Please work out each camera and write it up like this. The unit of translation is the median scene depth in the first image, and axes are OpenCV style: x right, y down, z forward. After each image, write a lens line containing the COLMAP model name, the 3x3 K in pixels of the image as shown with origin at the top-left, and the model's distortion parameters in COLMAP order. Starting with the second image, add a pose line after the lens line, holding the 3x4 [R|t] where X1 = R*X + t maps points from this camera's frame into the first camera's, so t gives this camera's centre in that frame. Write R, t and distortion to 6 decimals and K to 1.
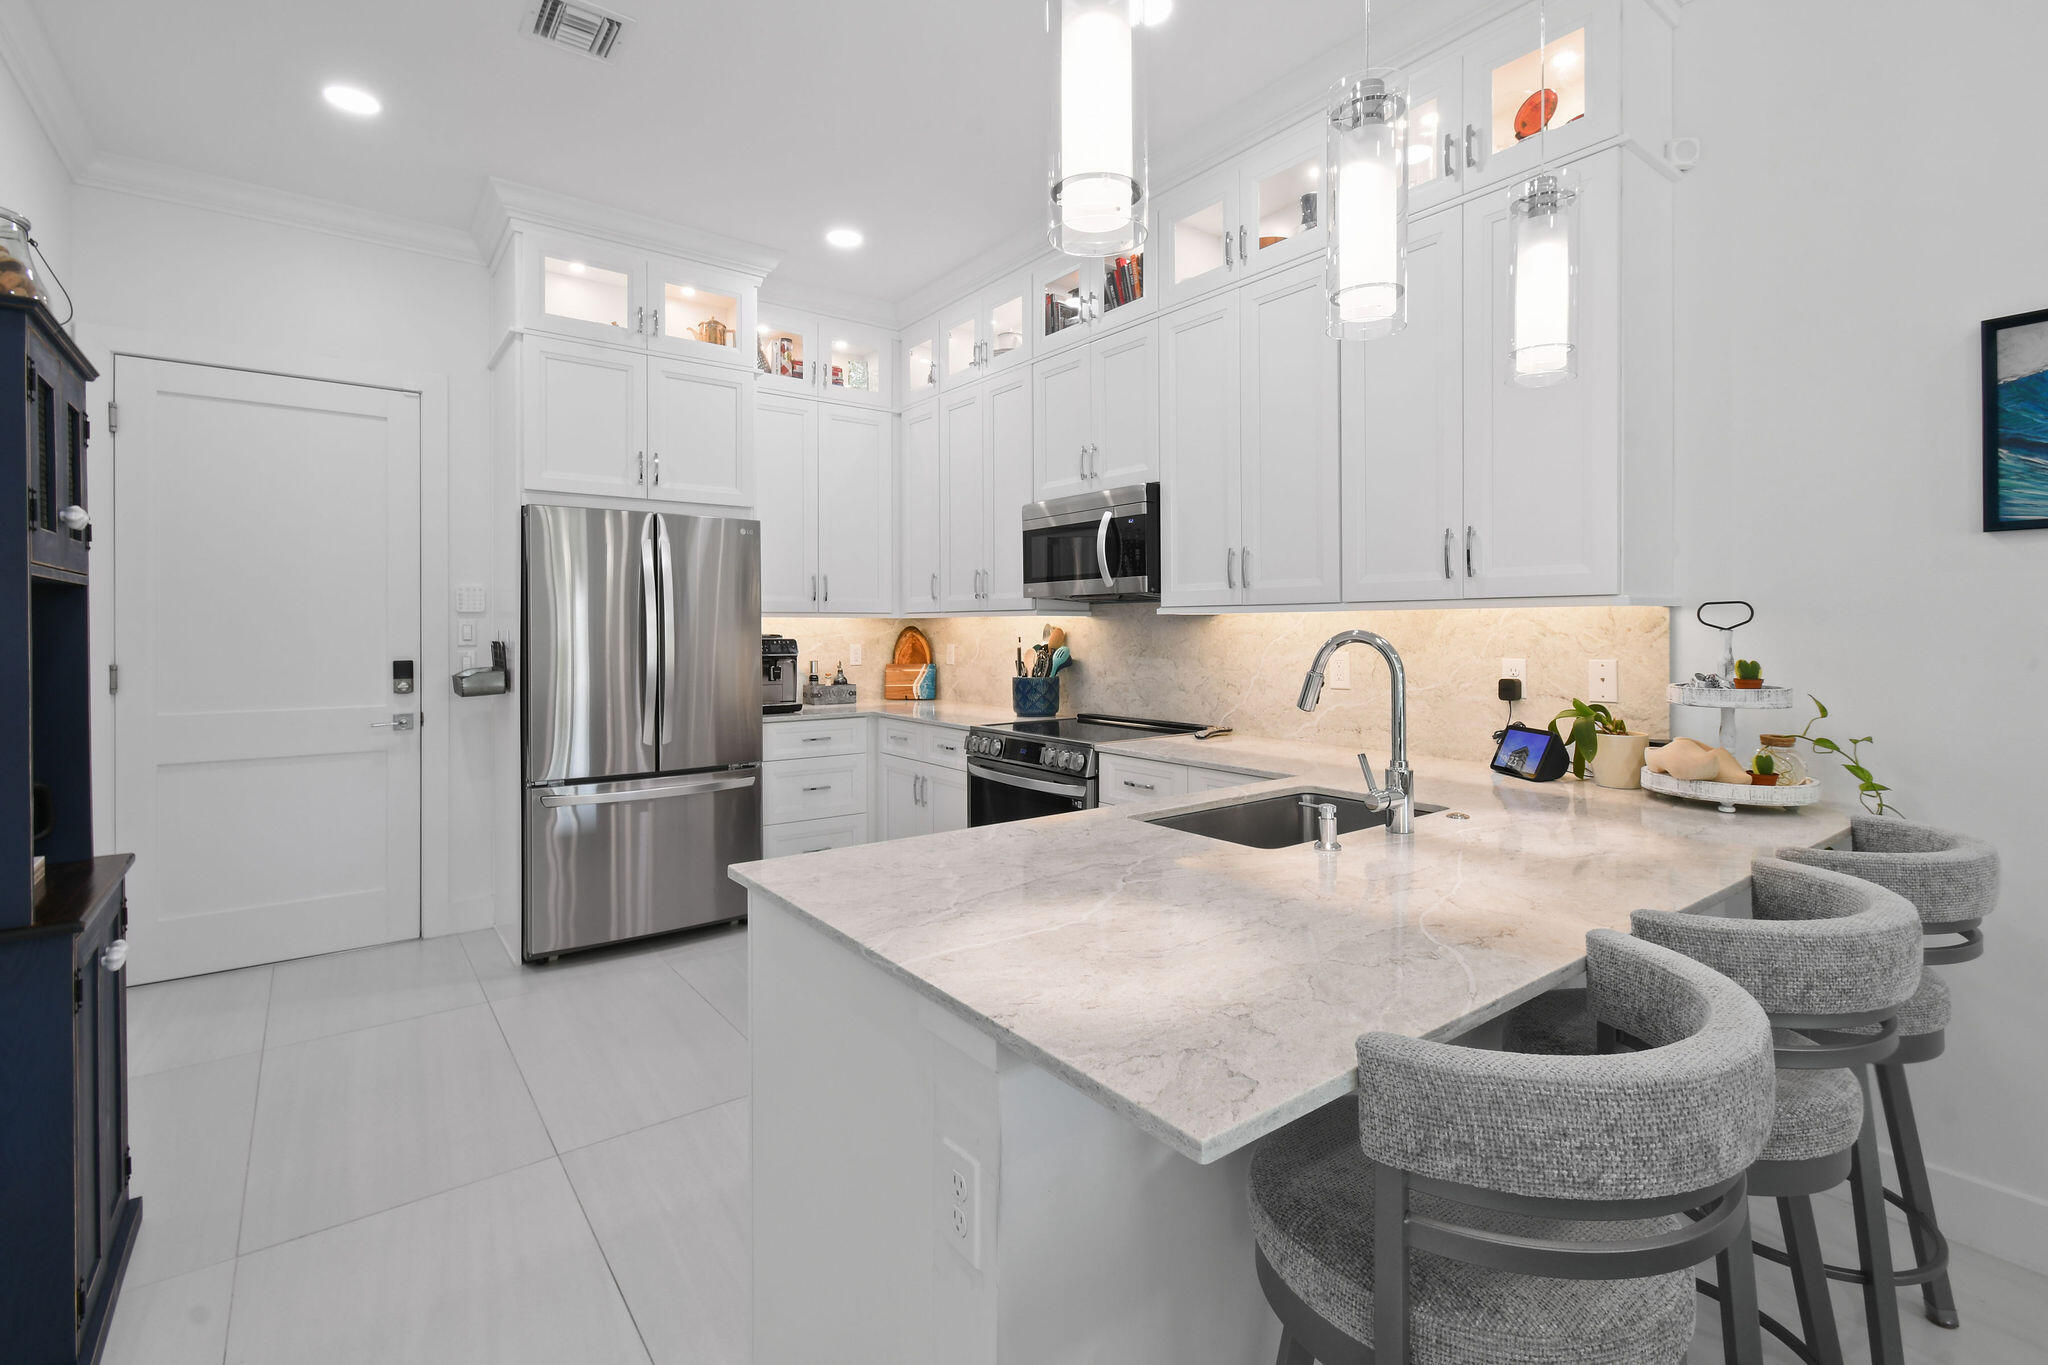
lens RADIAL K [[929.6, 0, 1047.8], [0, 929.6, 632.4], [0, 0, 1]] dist [0.018388, -0.006497]
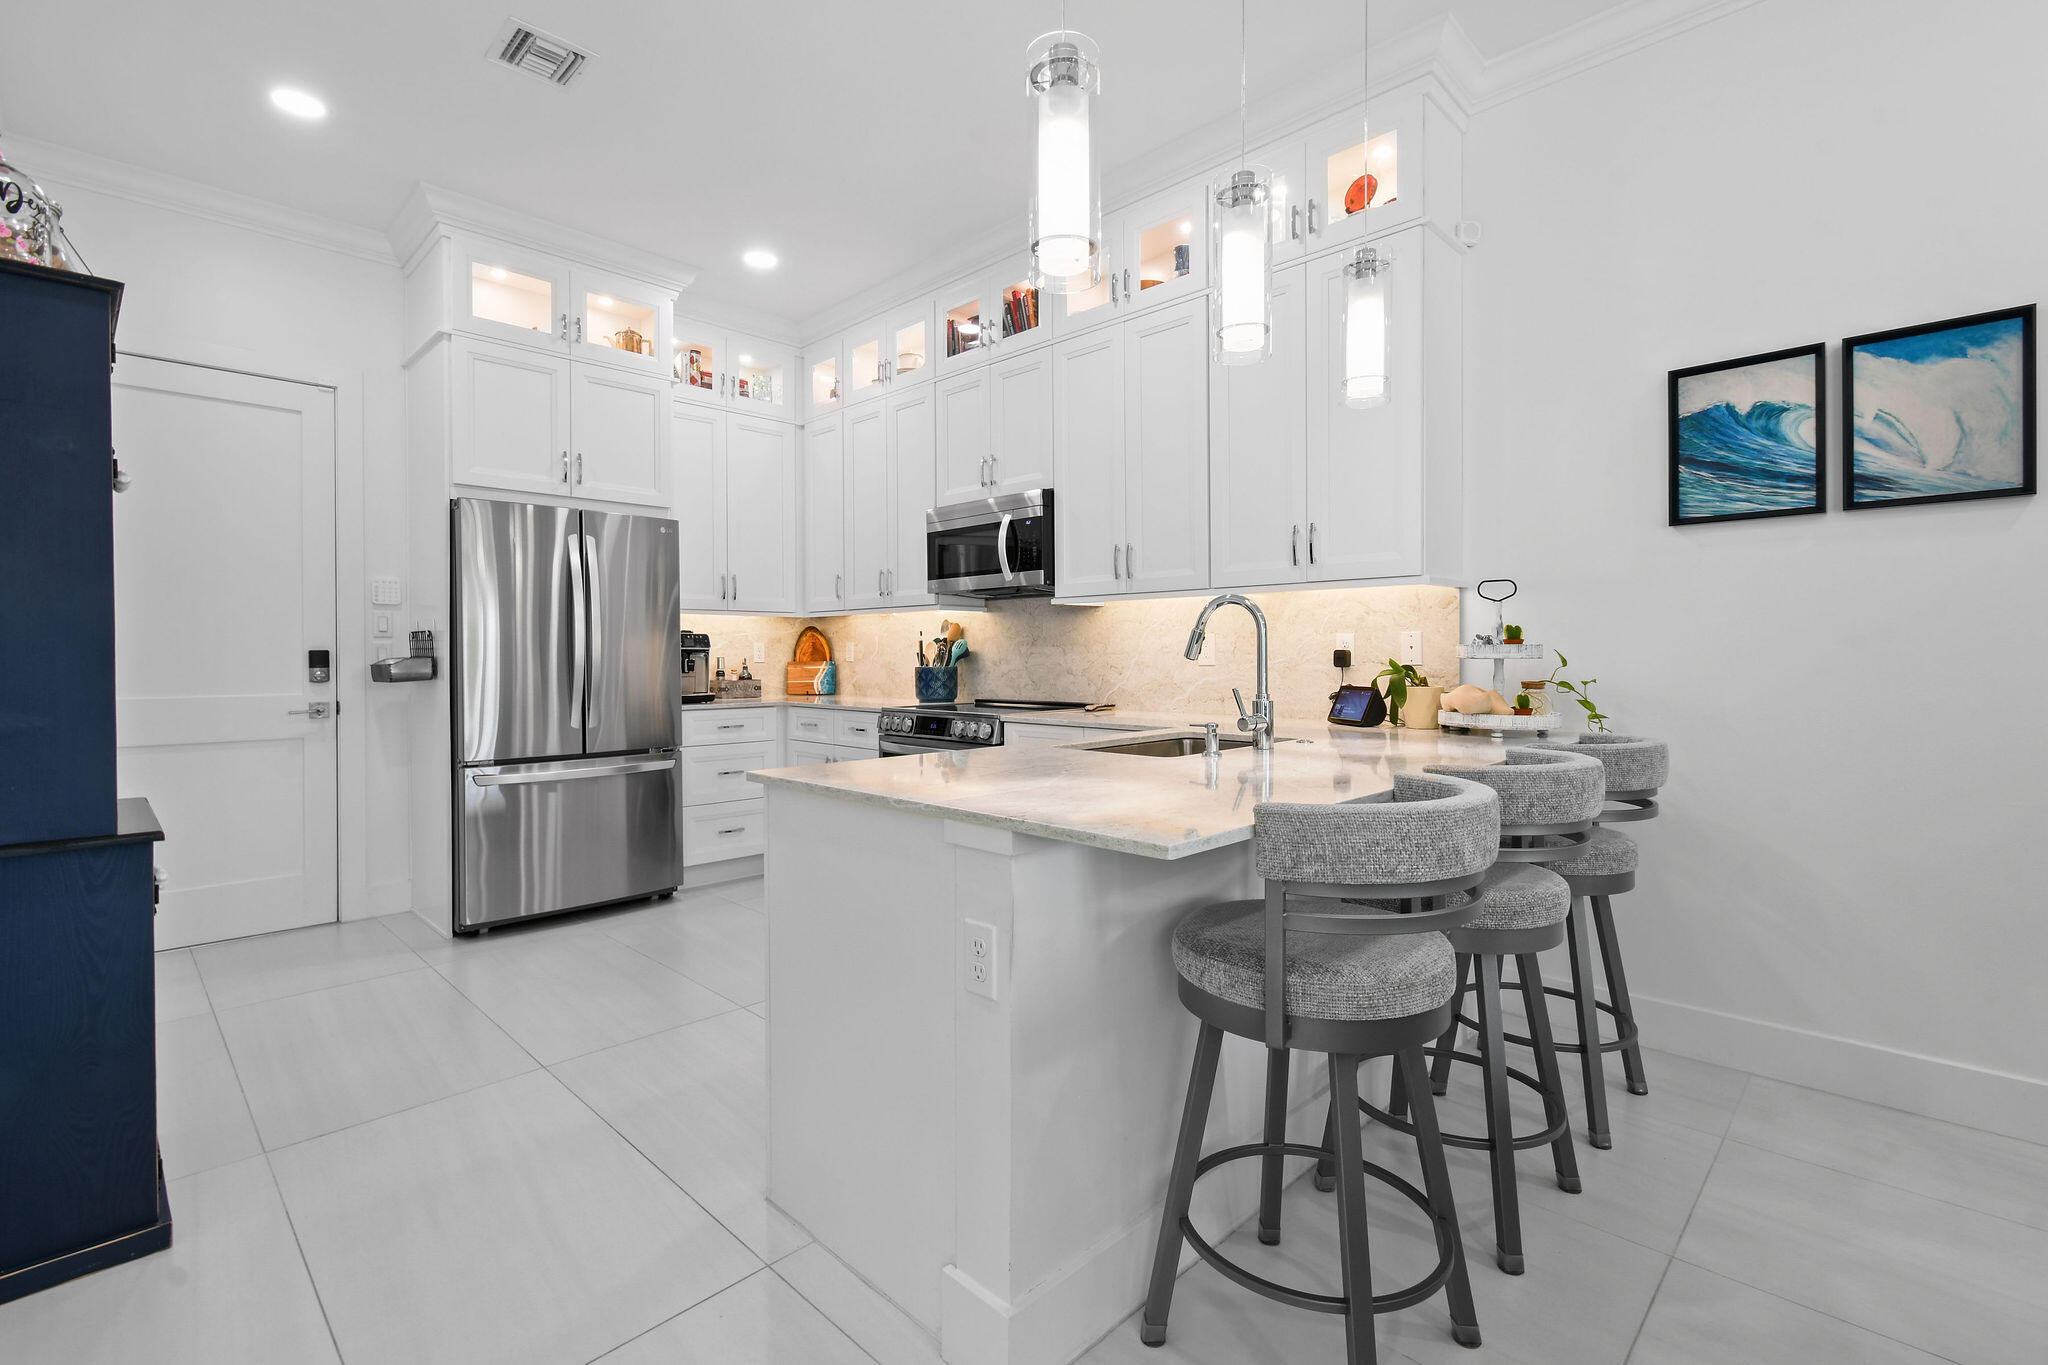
lens RADIAL K [[917.7, 0, 1029.7], [0, 917.7, 664.5], [0, 0, 1]] dist [0.013553, 0.000084]
pose [[0.990851, -0.004691, 0.134877, -0.066111], [0.003711, 0.999965, 0.007516, 0.049031], [-0.134907, -0.006947, 0.990834, -0.126121]]
